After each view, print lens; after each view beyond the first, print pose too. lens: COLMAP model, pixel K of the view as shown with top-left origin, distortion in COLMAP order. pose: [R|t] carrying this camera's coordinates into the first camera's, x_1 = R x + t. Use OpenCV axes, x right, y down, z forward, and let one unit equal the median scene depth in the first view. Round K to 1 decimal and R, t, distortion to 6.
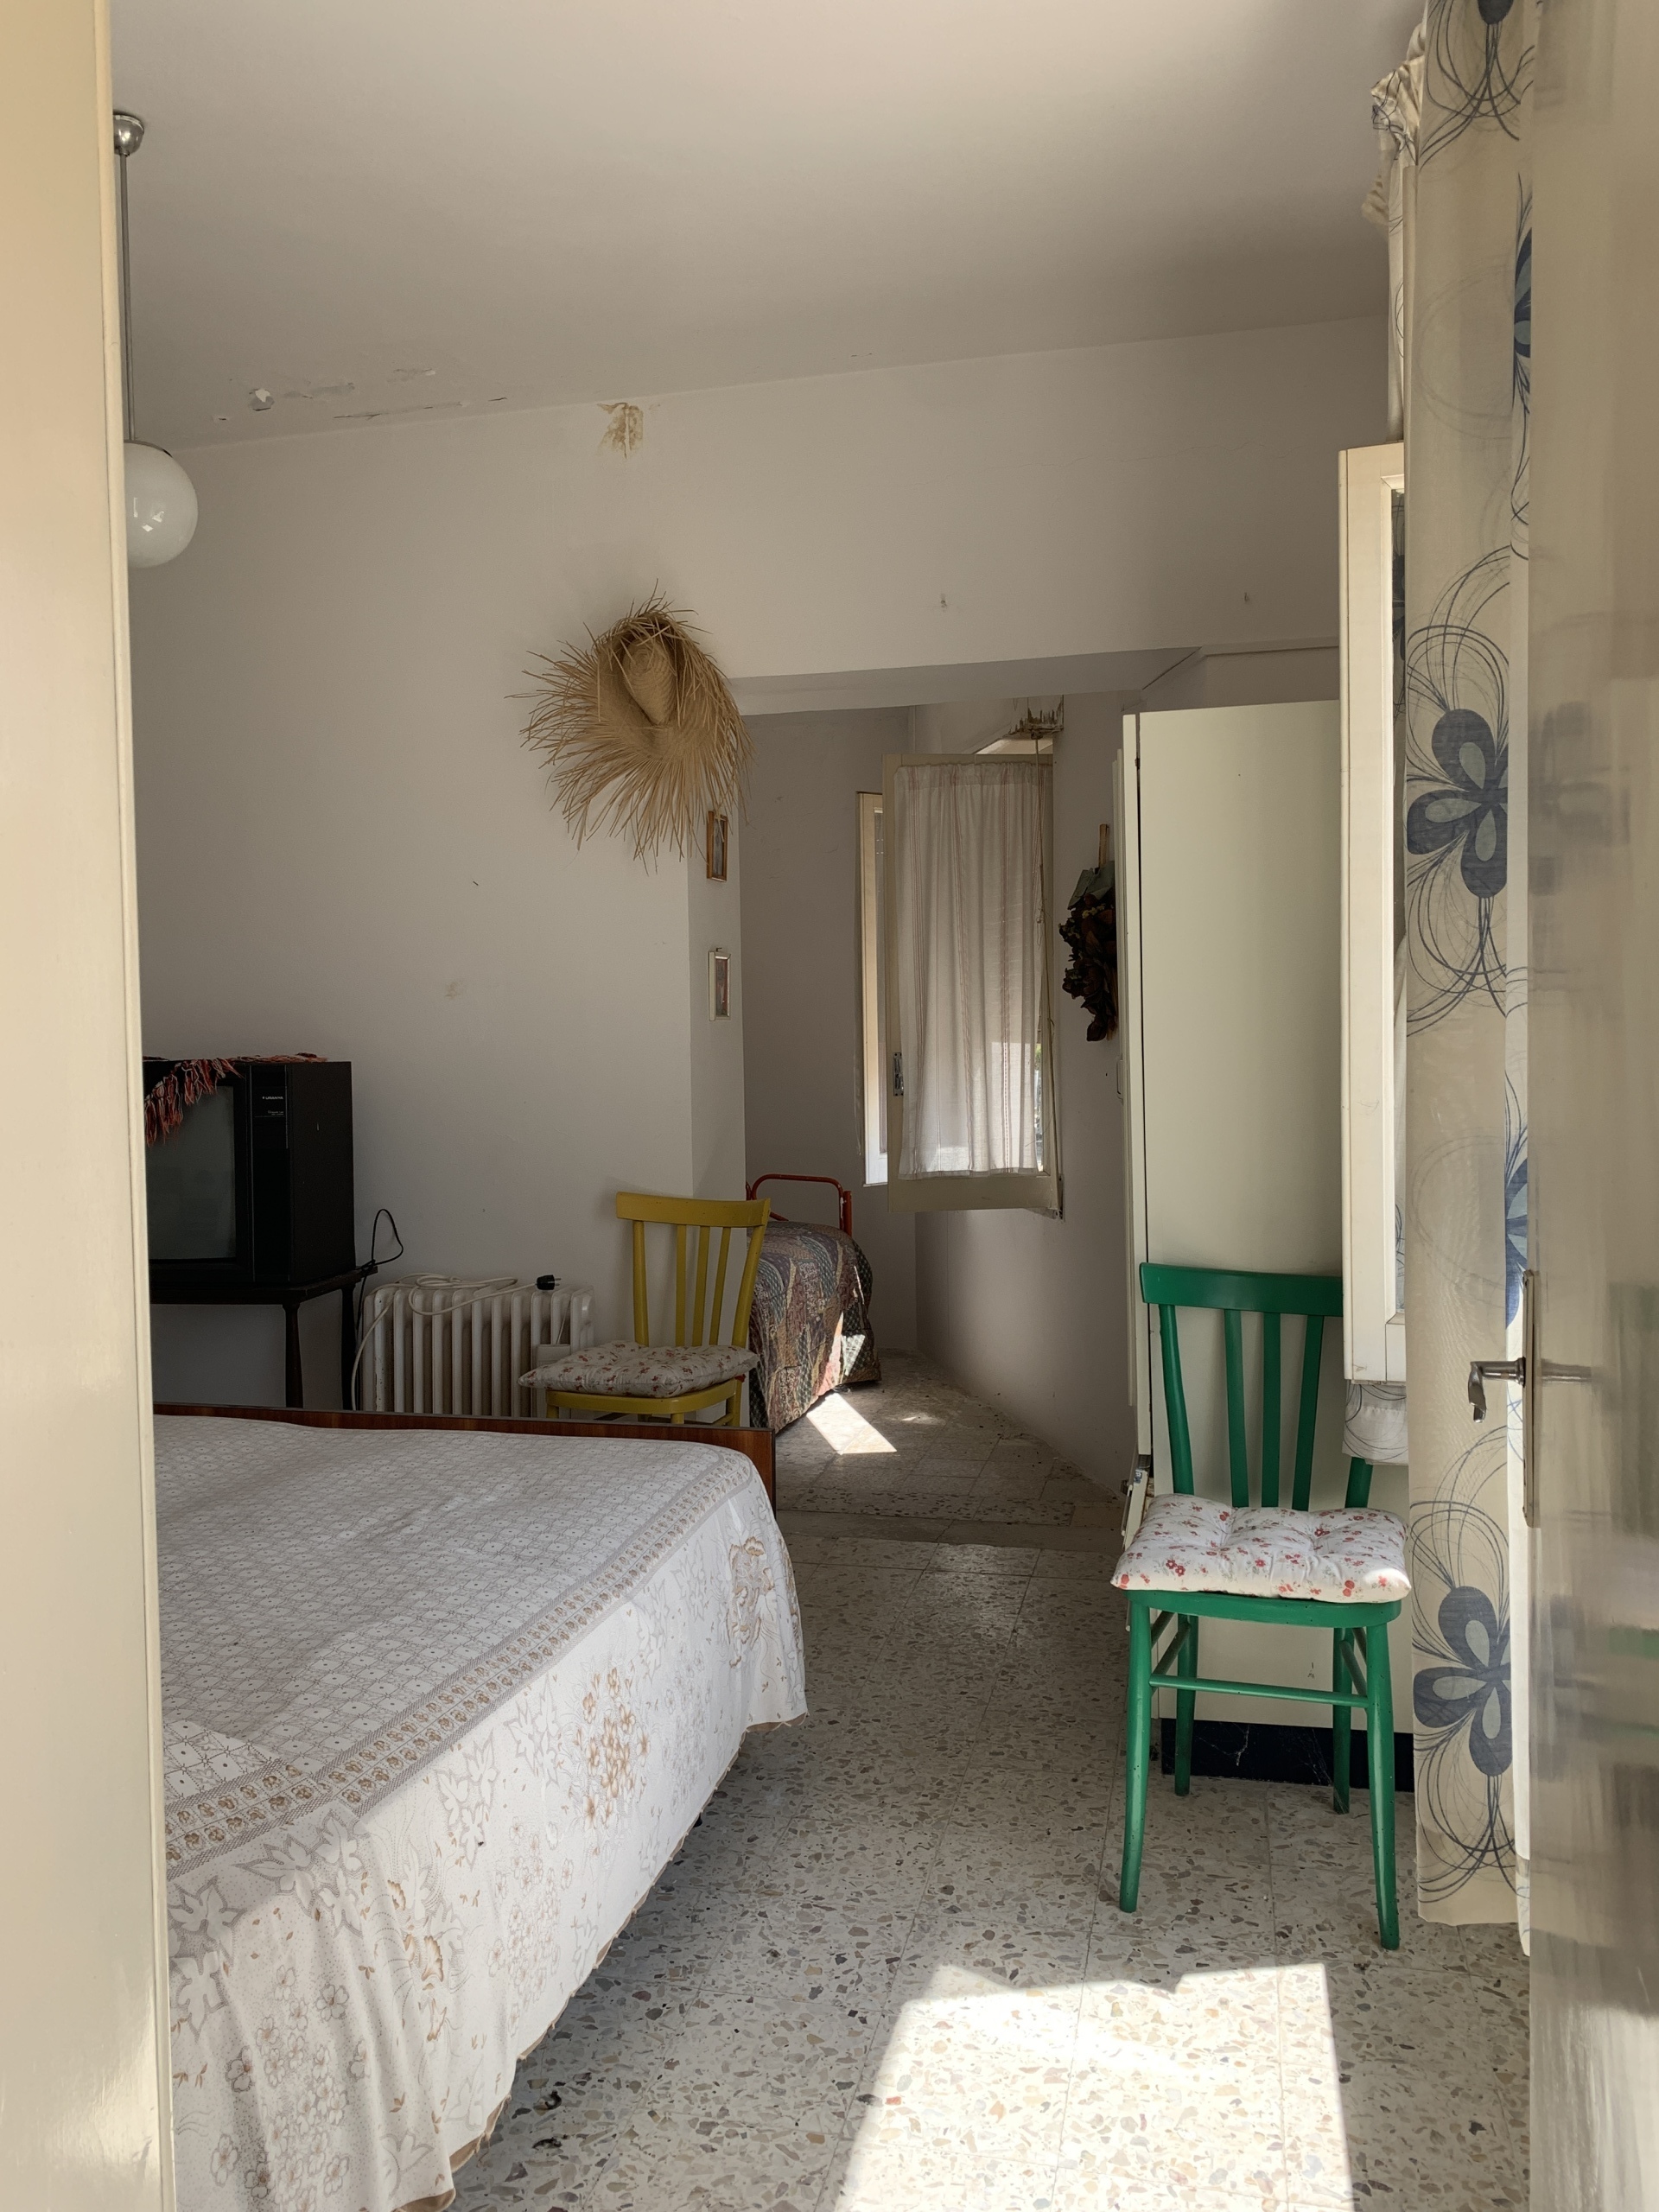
lens RADIAL K [[1654.8, 0, 836.7], [0, 1654.8, 1059.8], [0, 0, 1]] dist [0.115785, -0.001647]
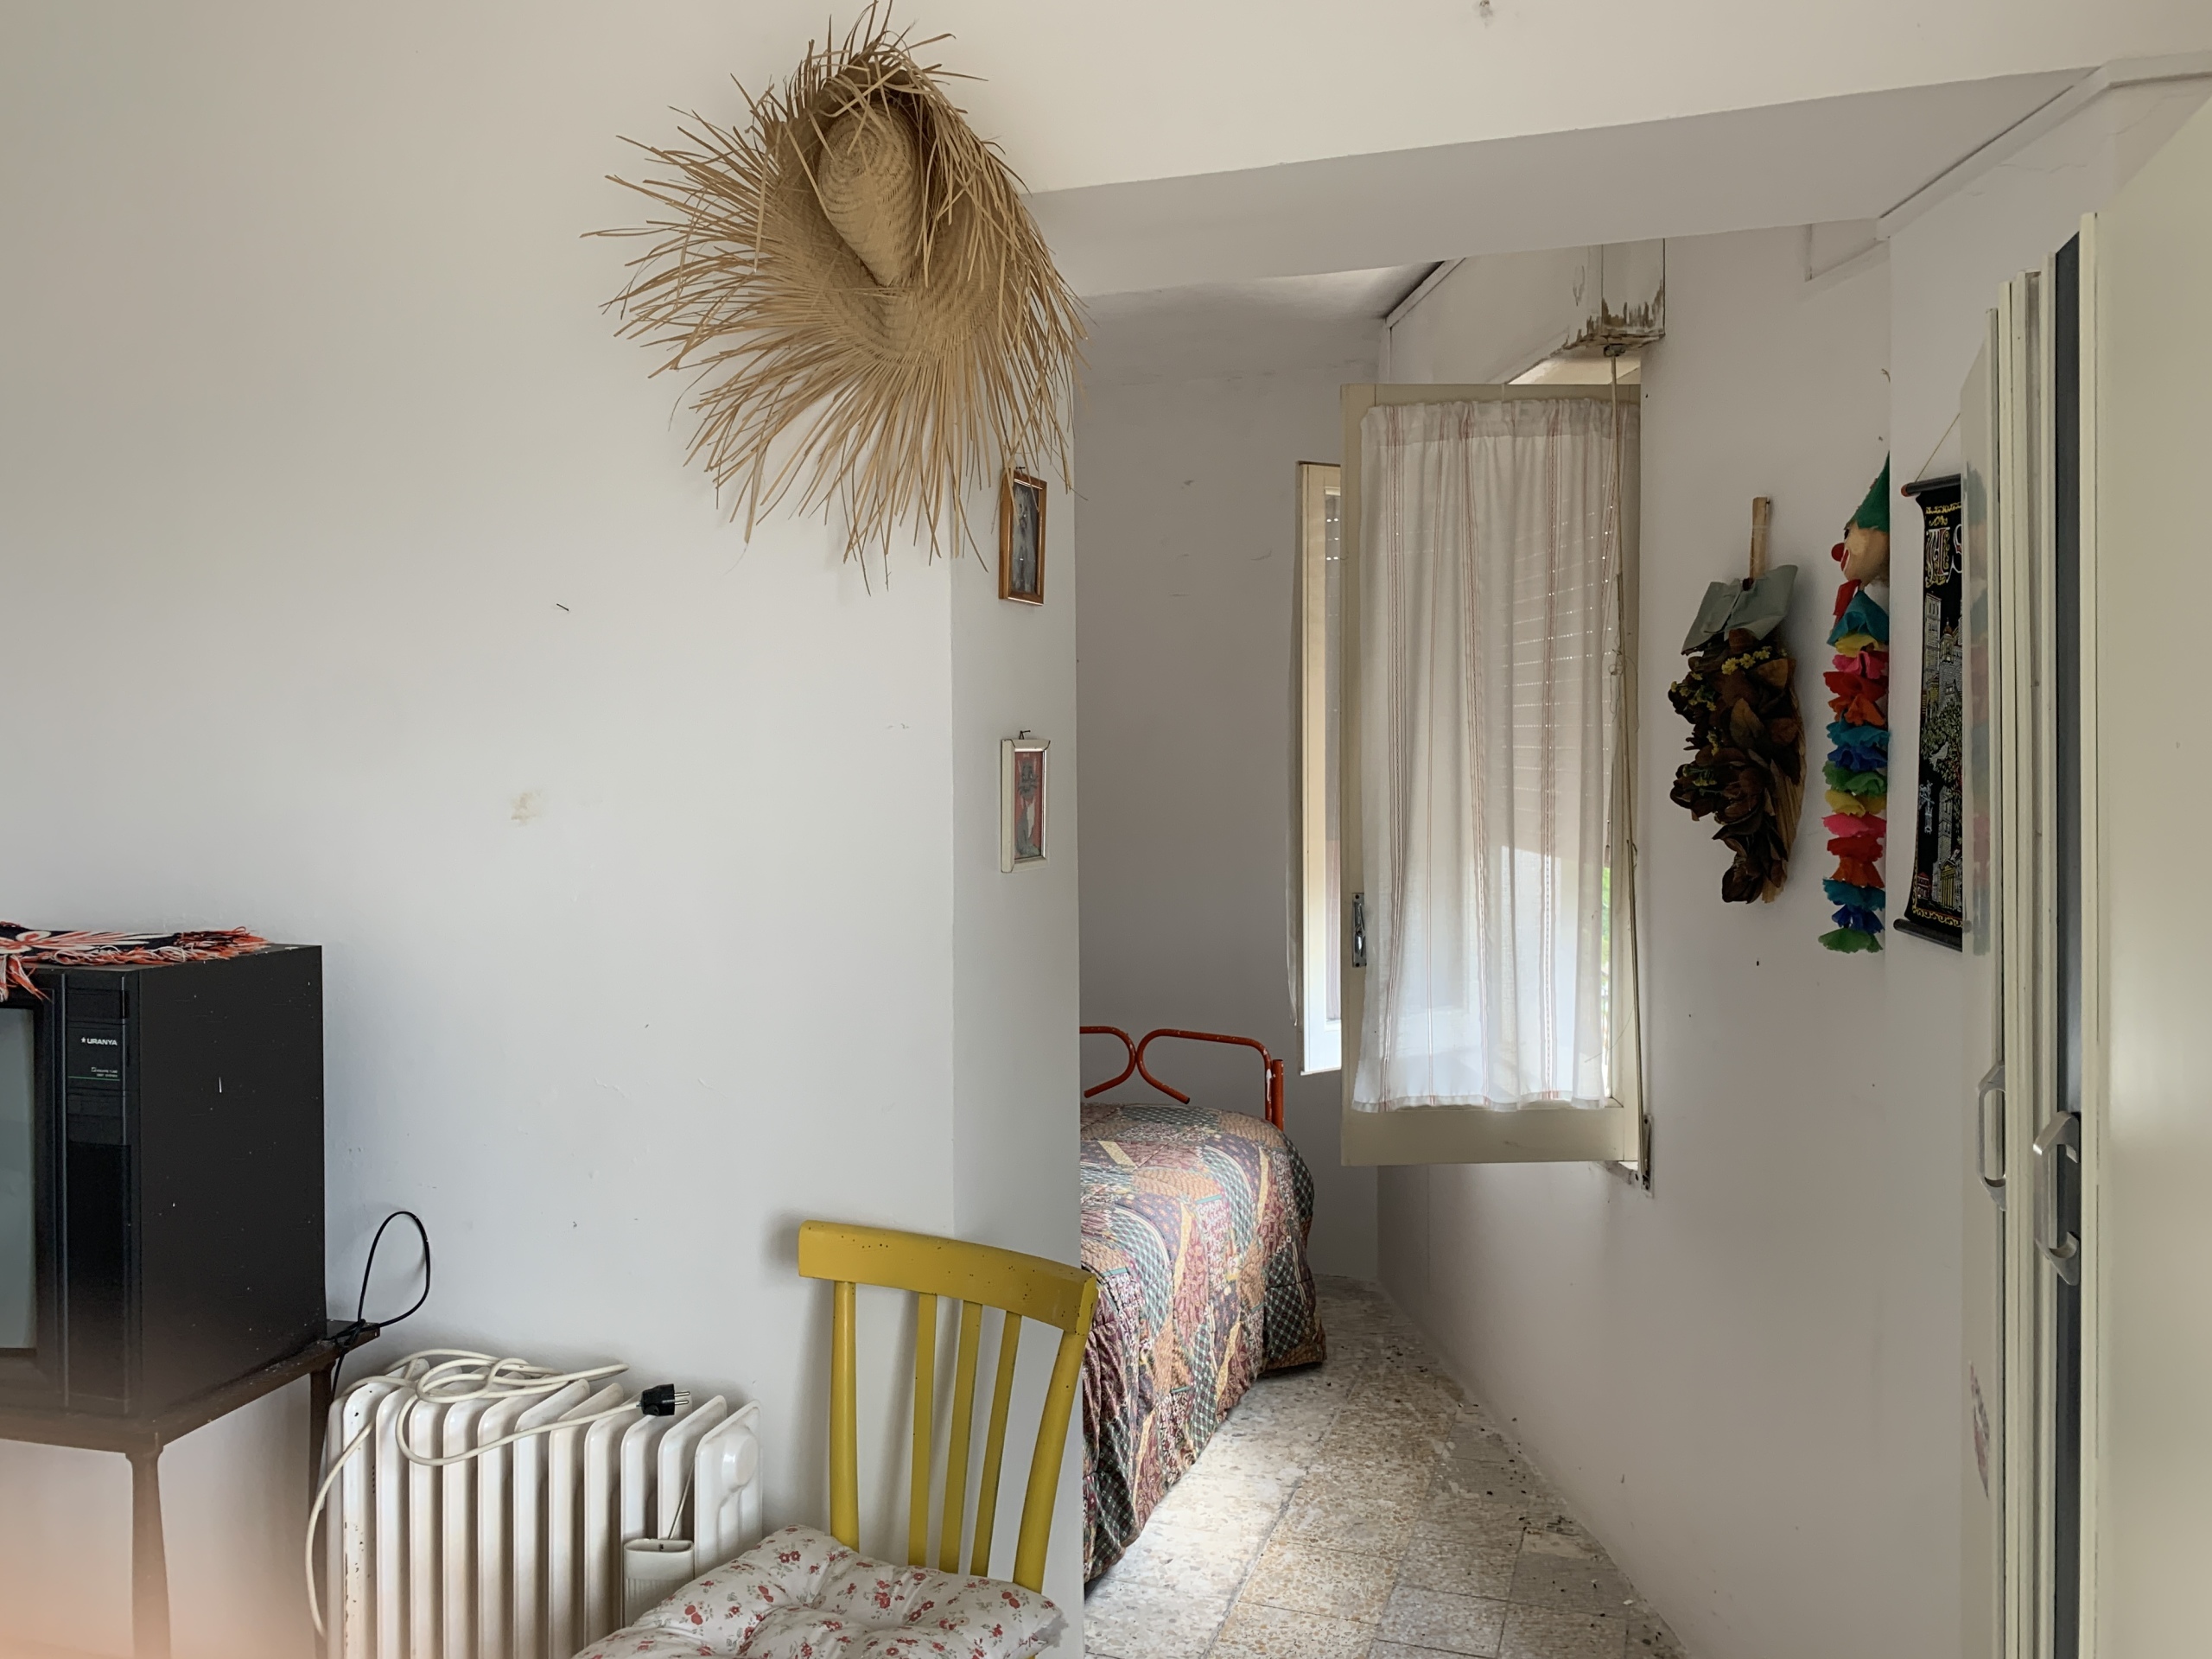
lens RADIAL K [[1708.2, 0, 1092.1], [0, 1708.2, 777.3], [0, 0, 1]] dist [0.014824, -0.011400]
pose [[0.993937, 0.012846, -0.109197, 0.009511], [-0.013083, 0.999913, -0.001451, -0.055060], [0.109169, 0.002871, 0.994019, 0.491977]]
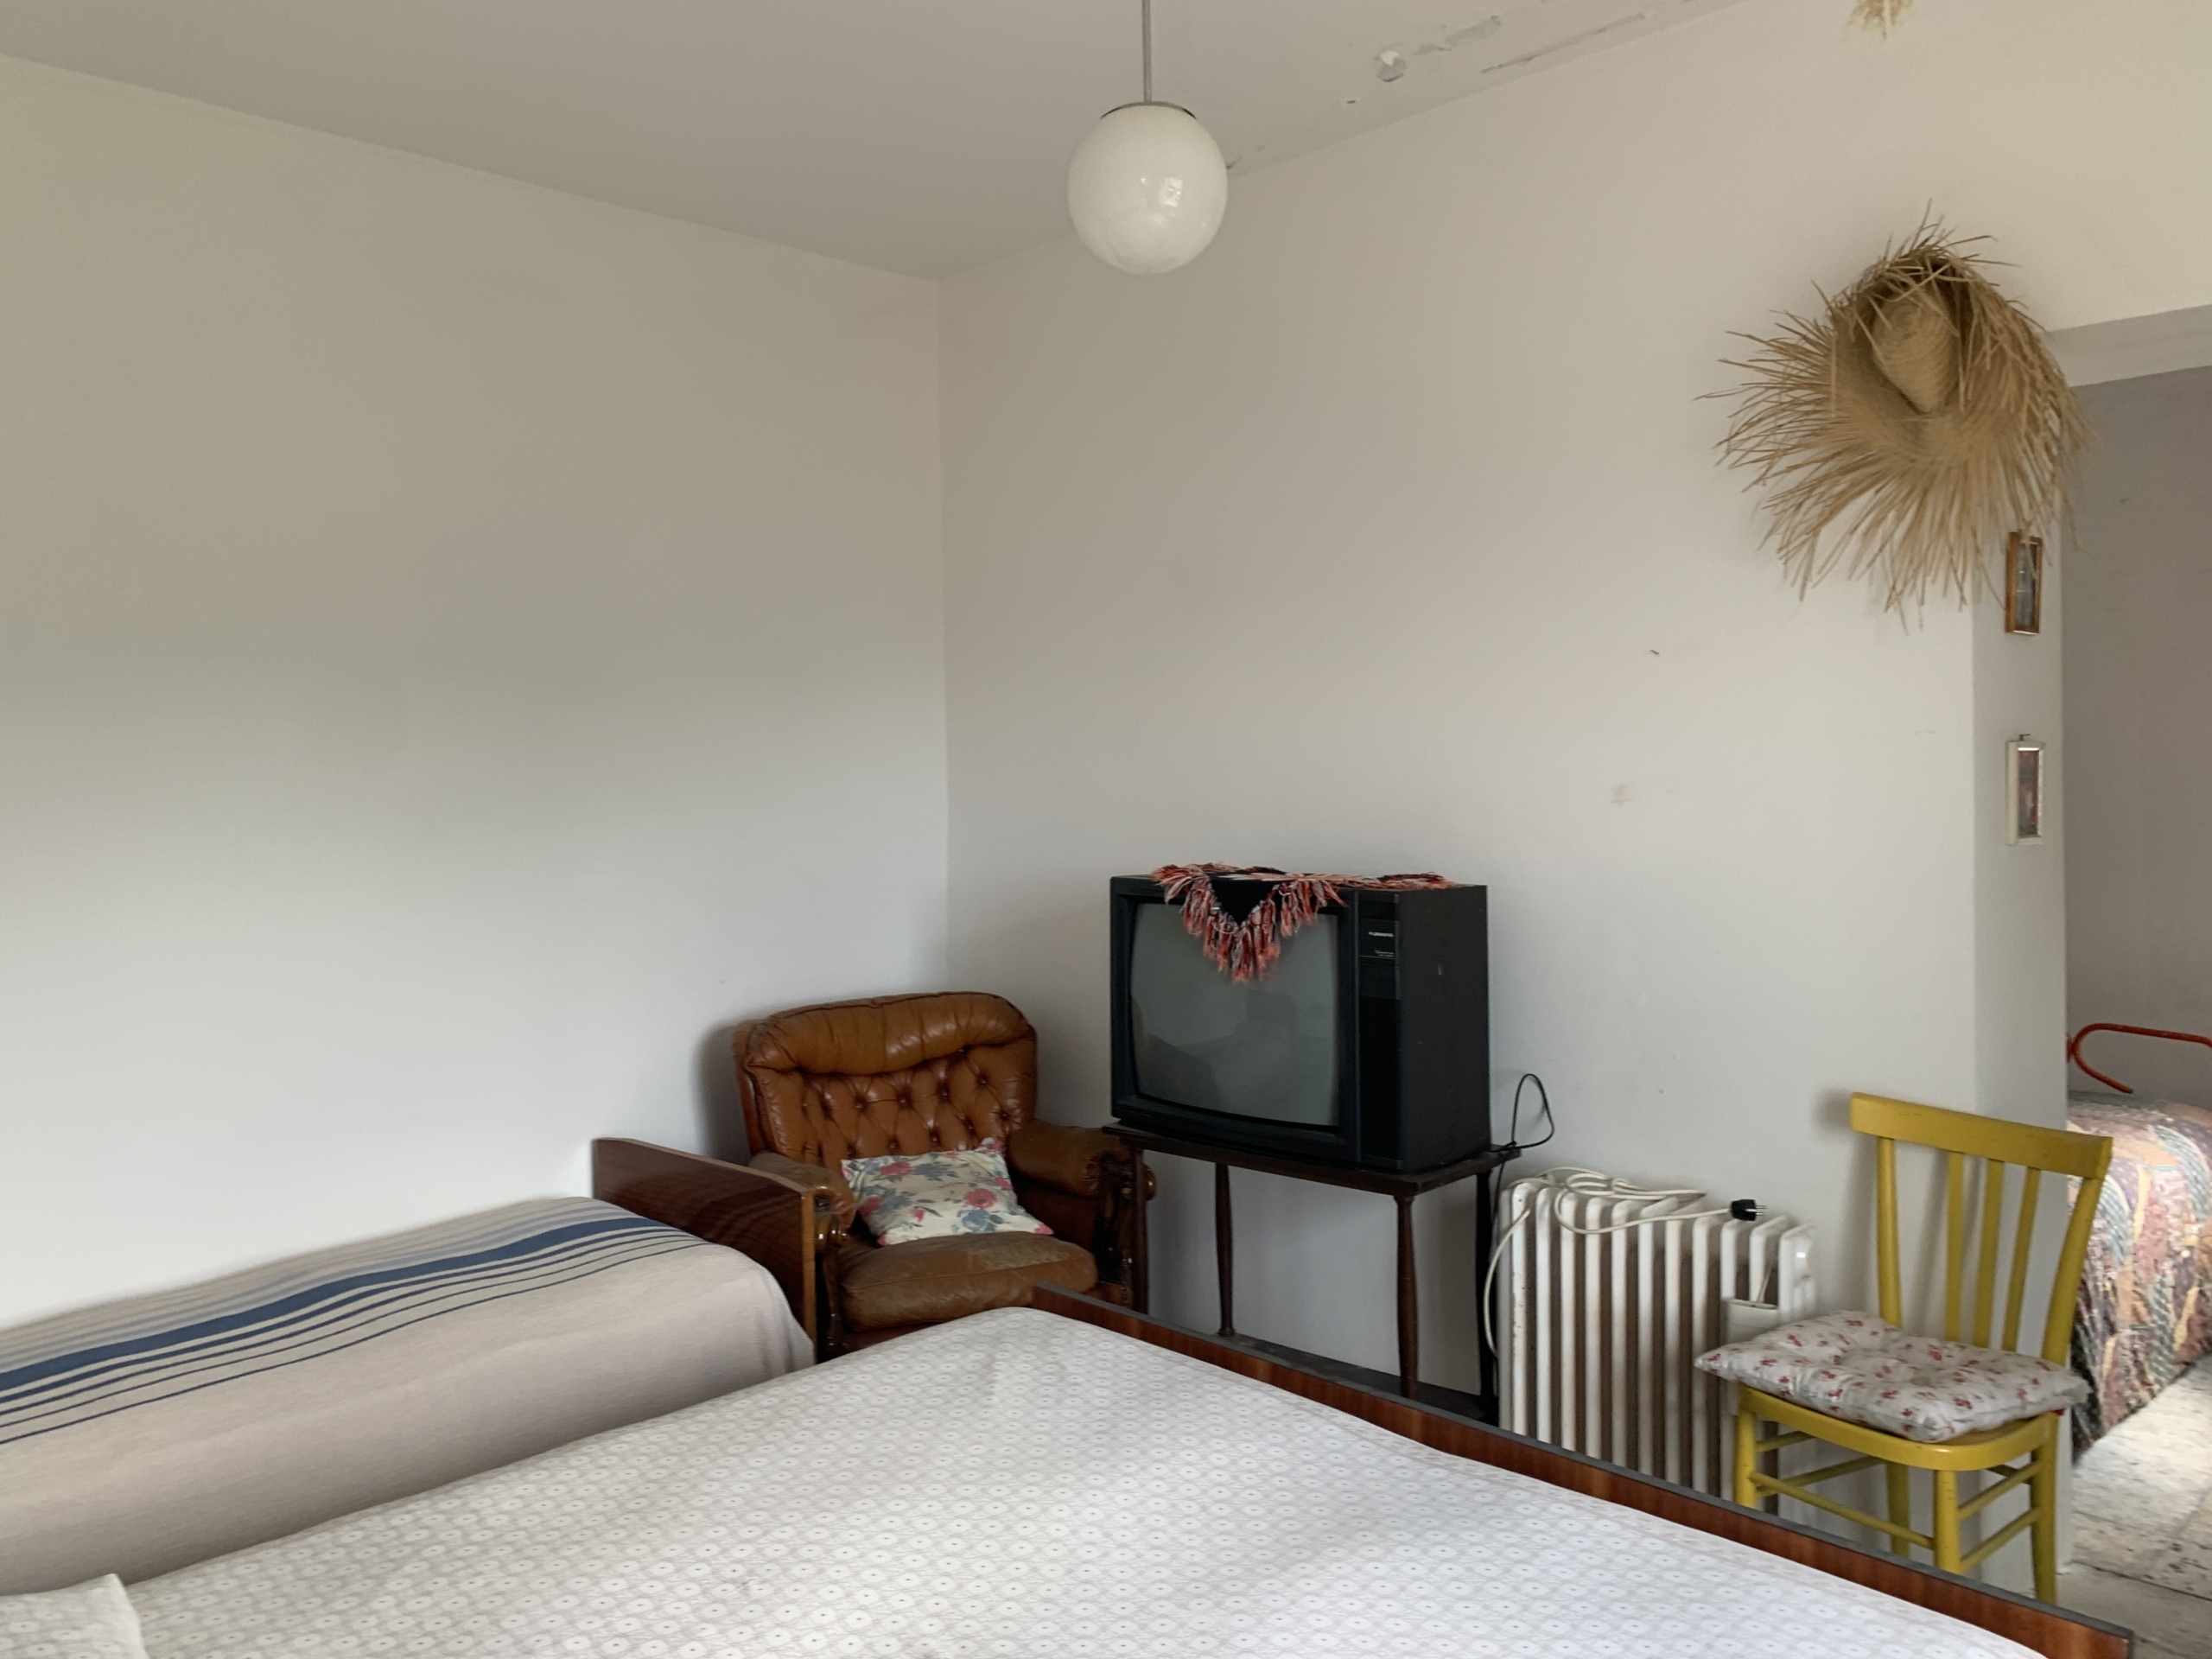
lens RADIAL K [[1708.2, 0, 1092.1], [0, 1708.2, 777.3], [0, 0, 1]] dist [0.014824, -0.011400]
pose [[0.843291, 0.009452, -0.537373, -0.017189], [-0.017595, 0.999795, -0.010027, -0.038727], [0.537169, 0.017911, 0.843285, 0.224478]]
